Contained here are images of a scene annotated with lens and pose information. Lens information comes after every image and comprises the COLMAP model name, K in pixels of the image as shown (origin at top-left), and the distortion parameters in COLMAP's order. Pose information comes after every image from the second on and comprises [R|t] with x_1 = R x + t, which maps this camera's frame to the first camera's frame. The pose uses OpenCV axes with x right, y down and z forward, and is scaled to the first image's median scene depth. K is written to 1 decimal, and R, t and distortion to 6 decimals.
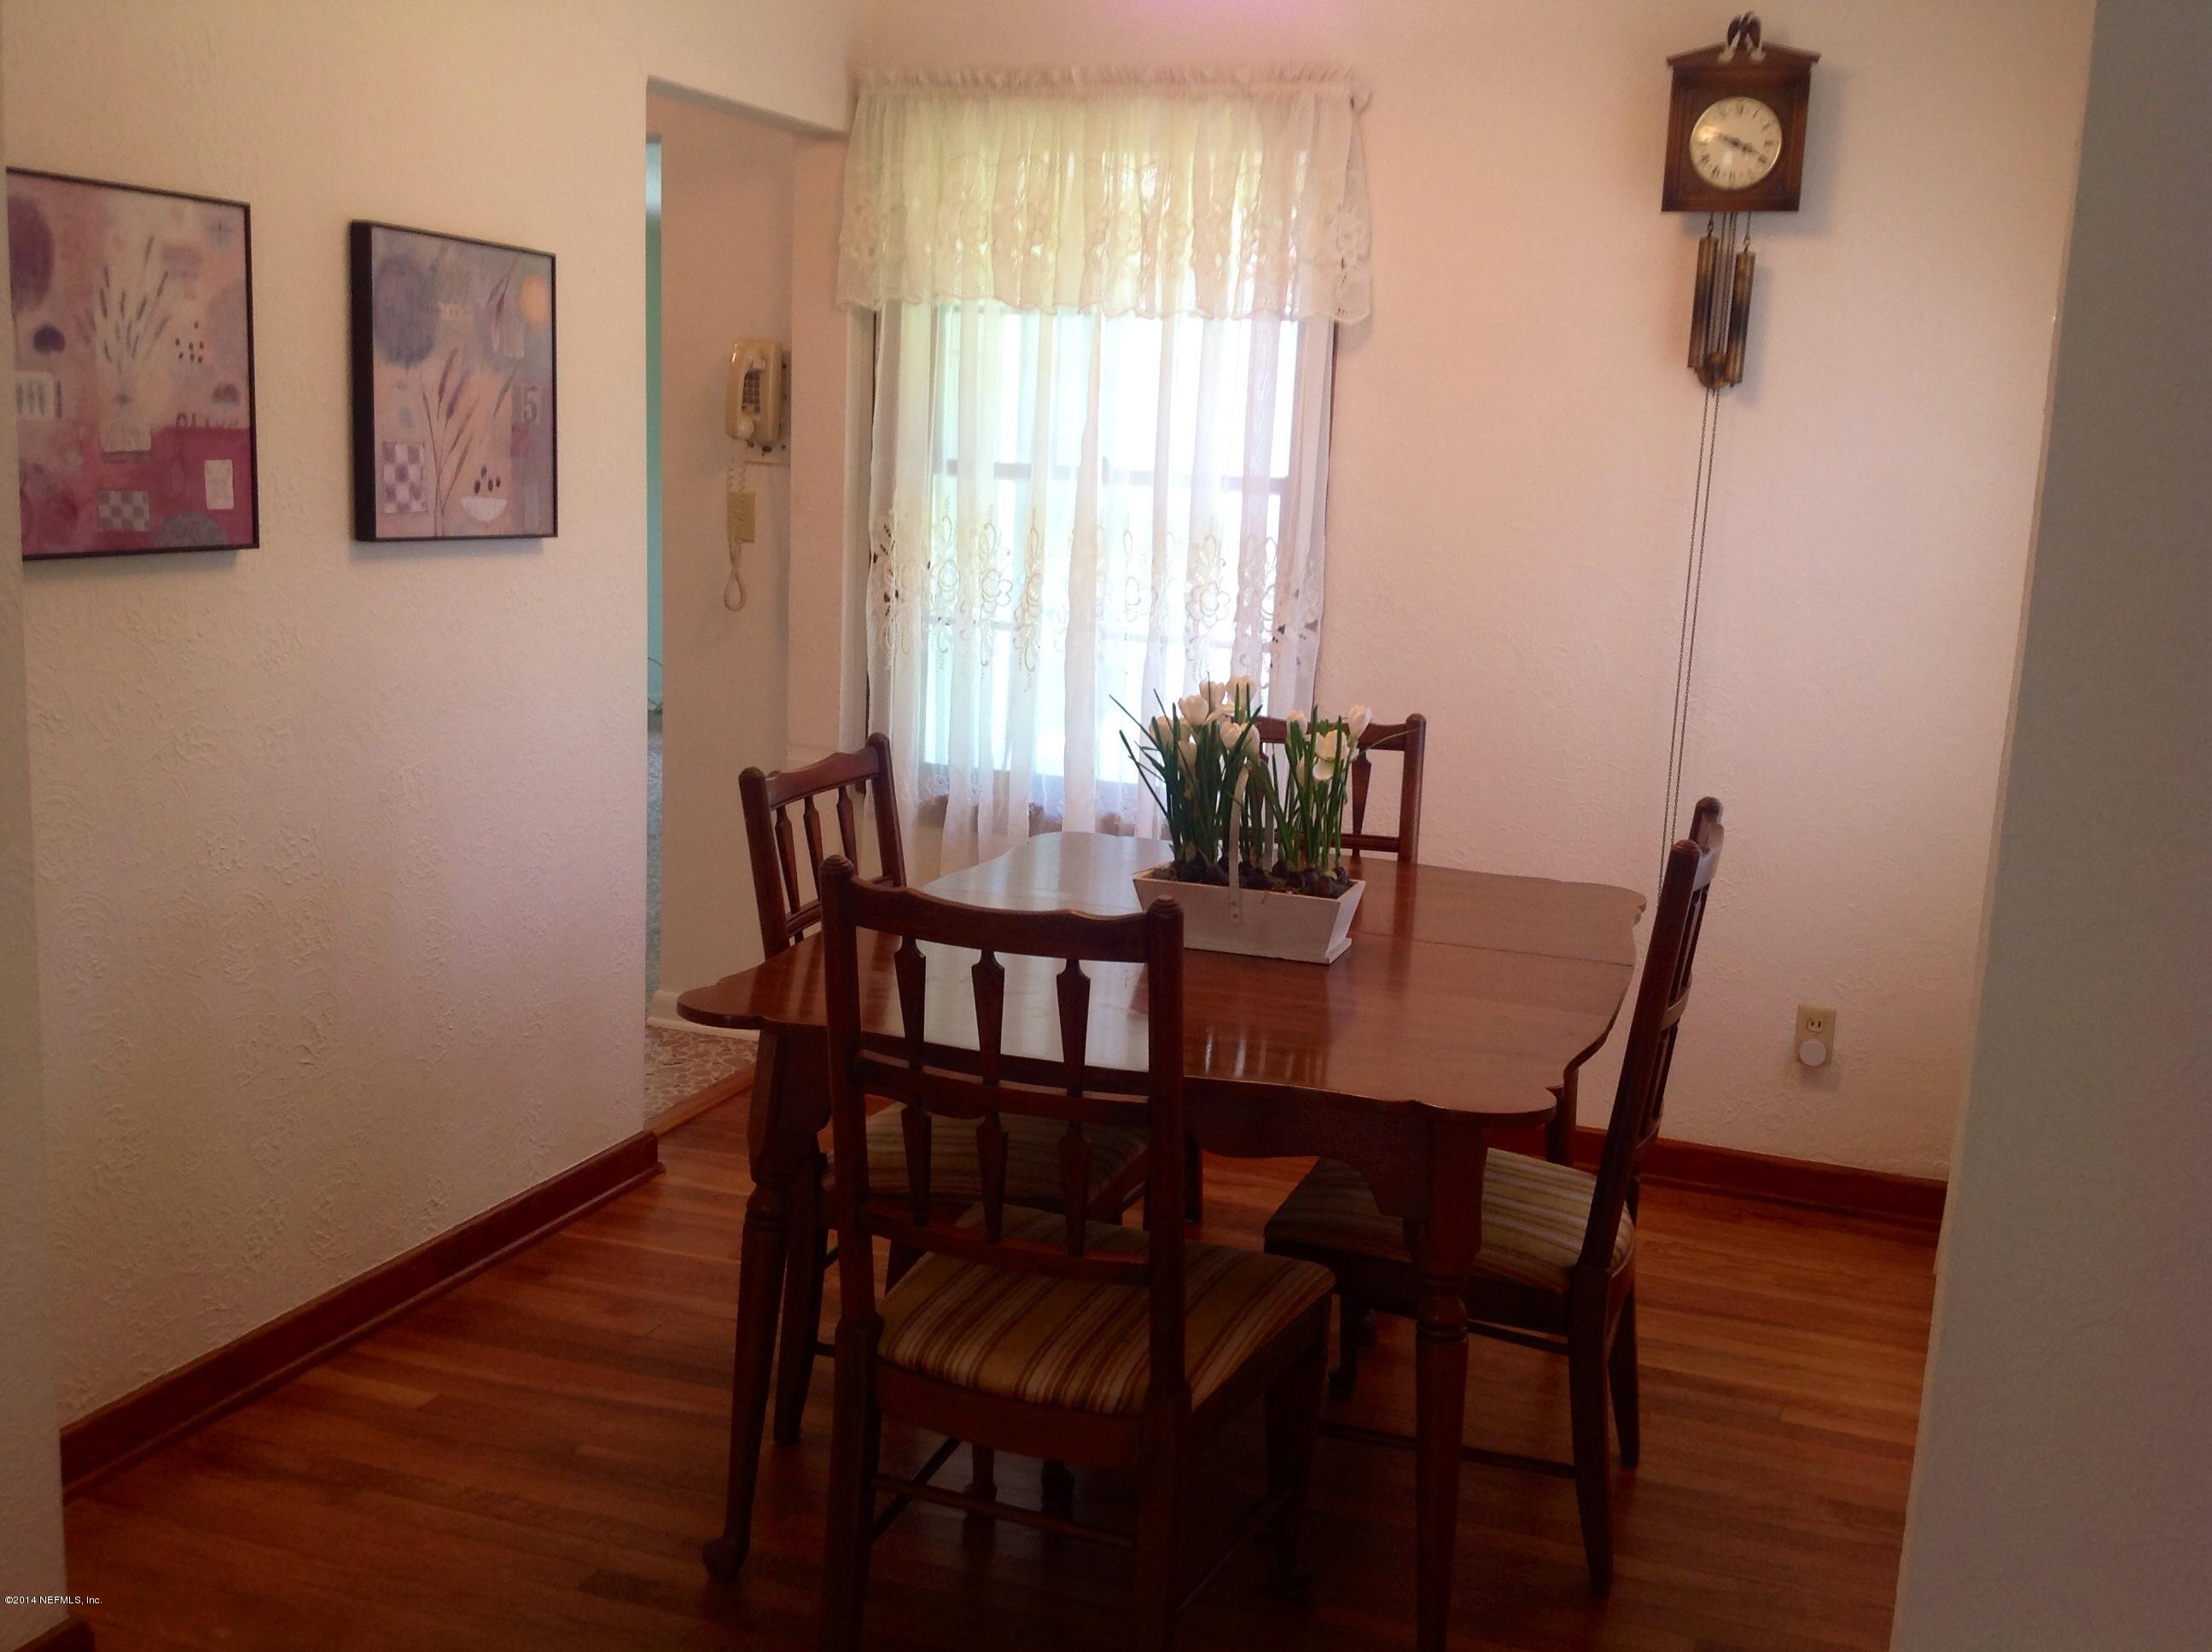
lens RADIAL K [[2162.0, 0, 1106.0], [0, 2162.0, 826.0], [0, 0, 1]] dist [0.184215, -0.477334]
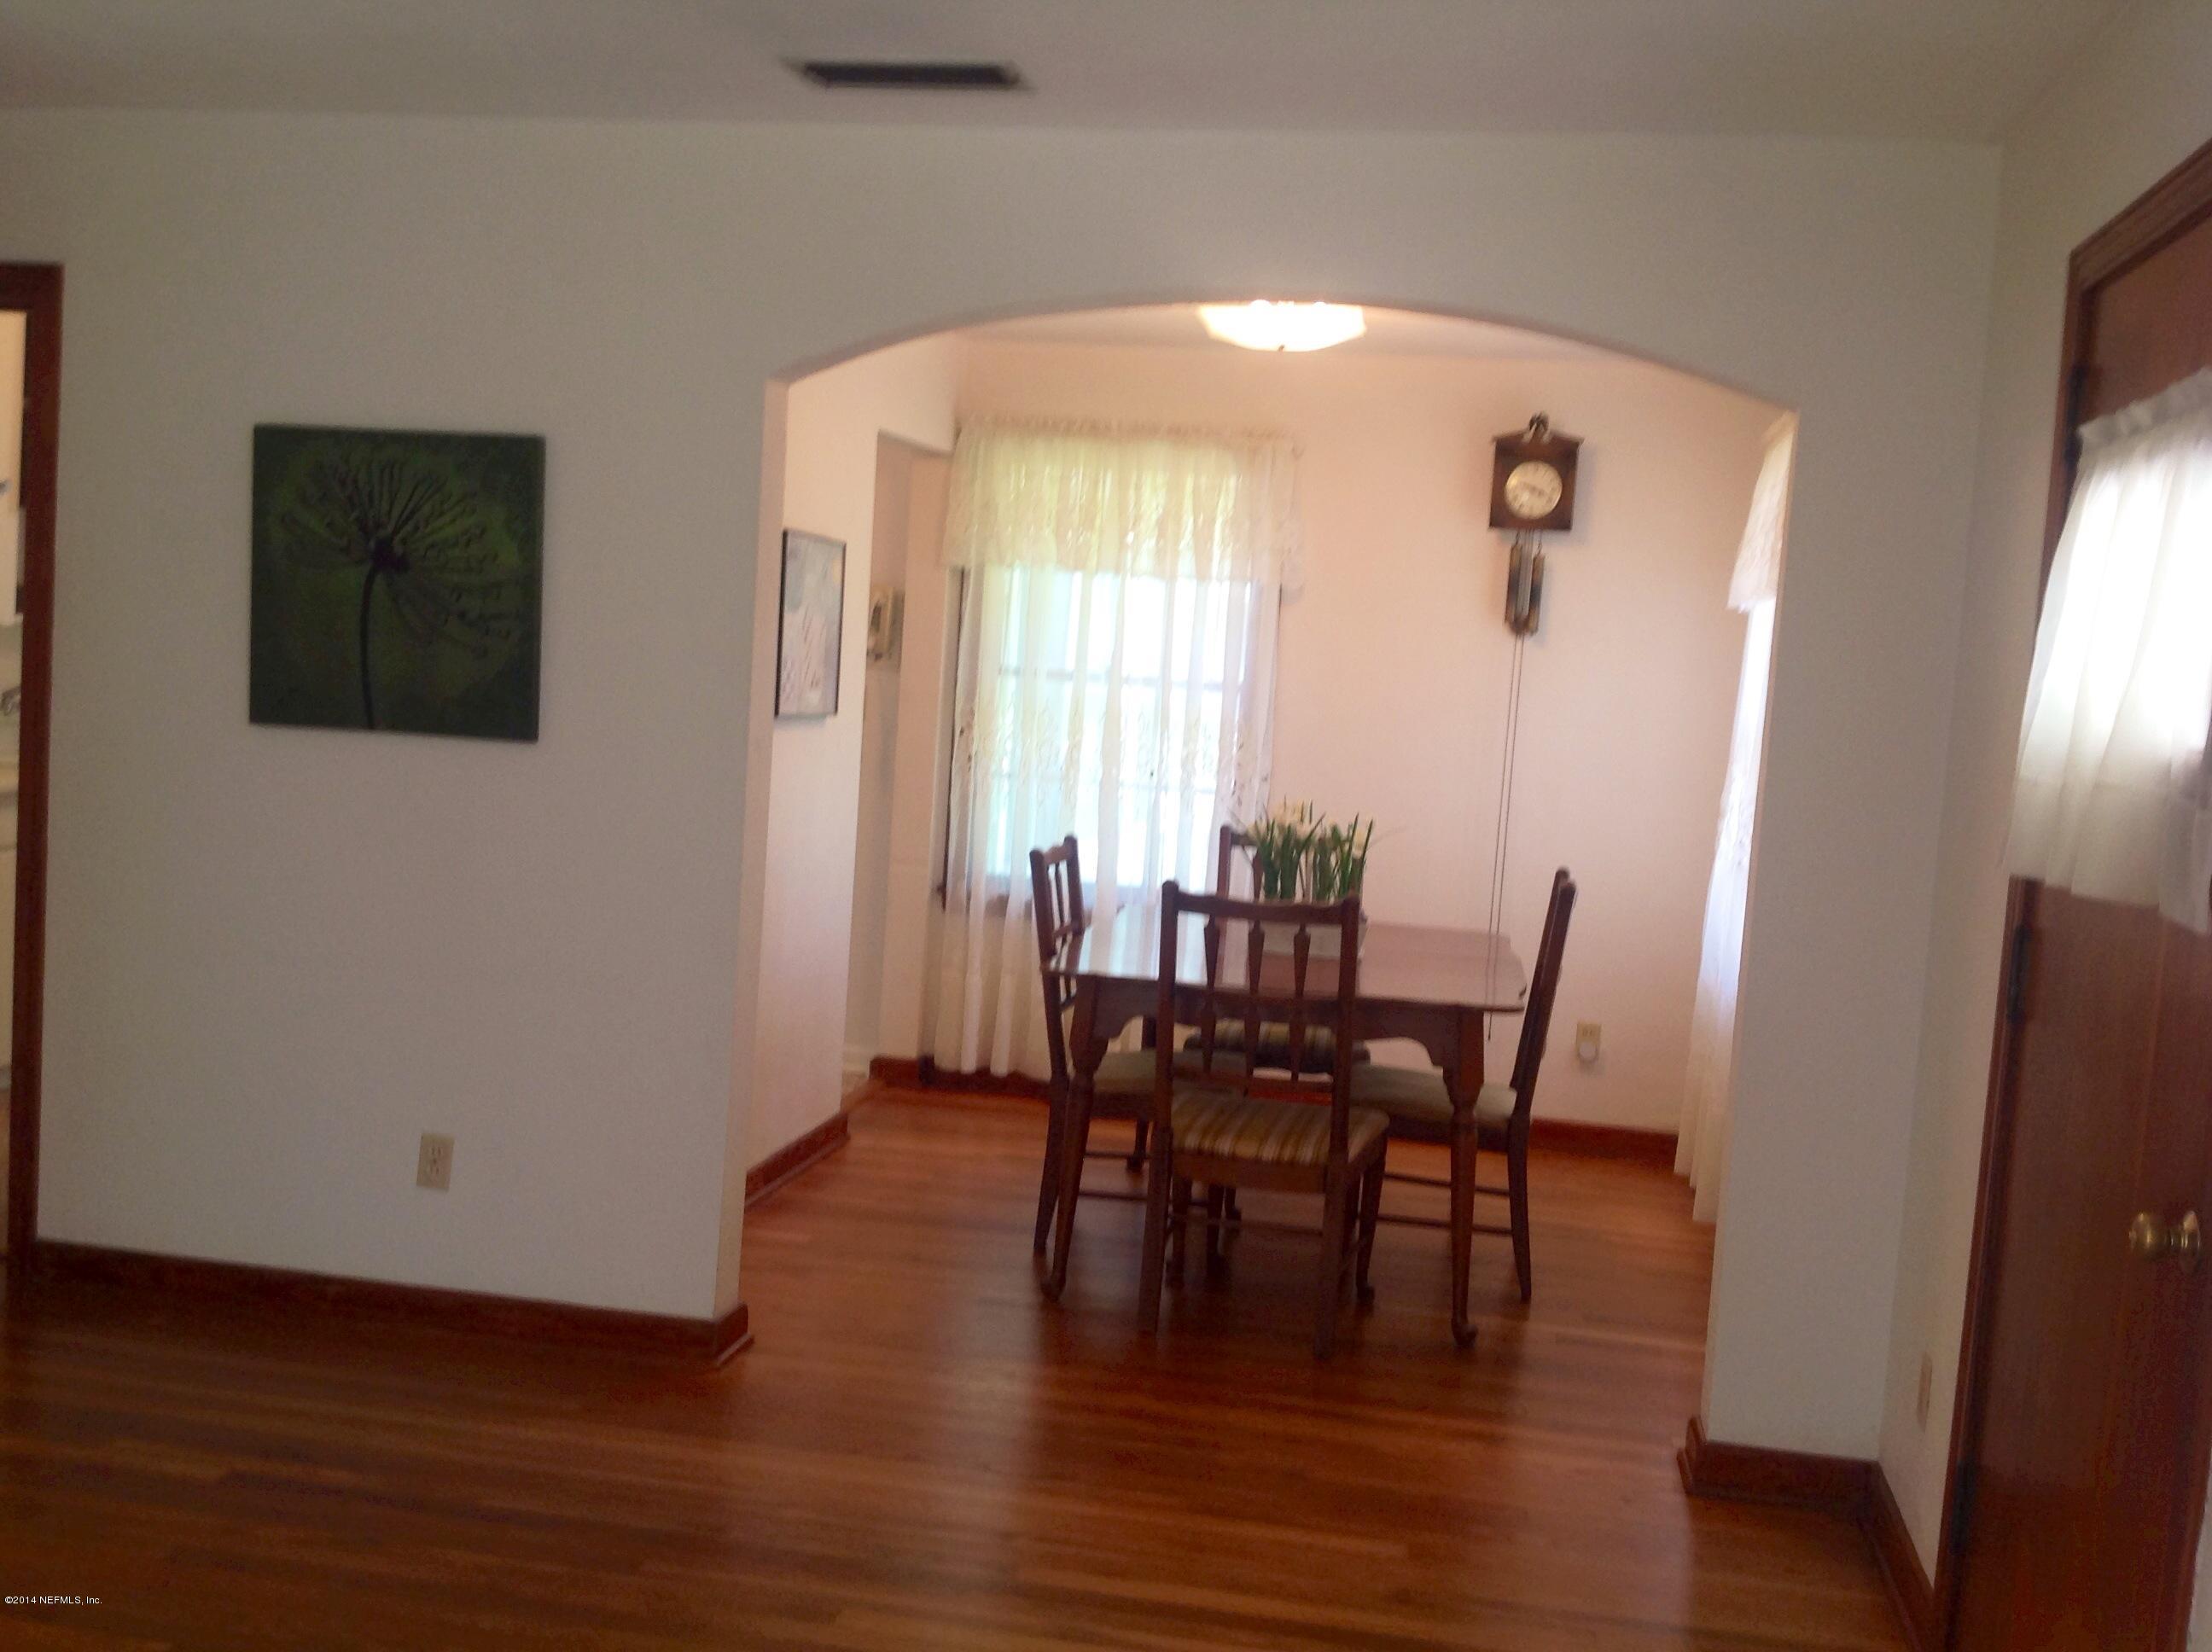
lens RADIAL K [[2162.0, 0, 1106.0], [0, 2162.0, 826.0], [0, 0, 1]] dist [0.184215, -0.477334]
pose [[0.987306, 0.007533, 0.158652, -0.277608], [0.006016, 0.996385, -0.084744, 0.074385], [-0.158717, 0.084623, 0.983691, -0.517670]]
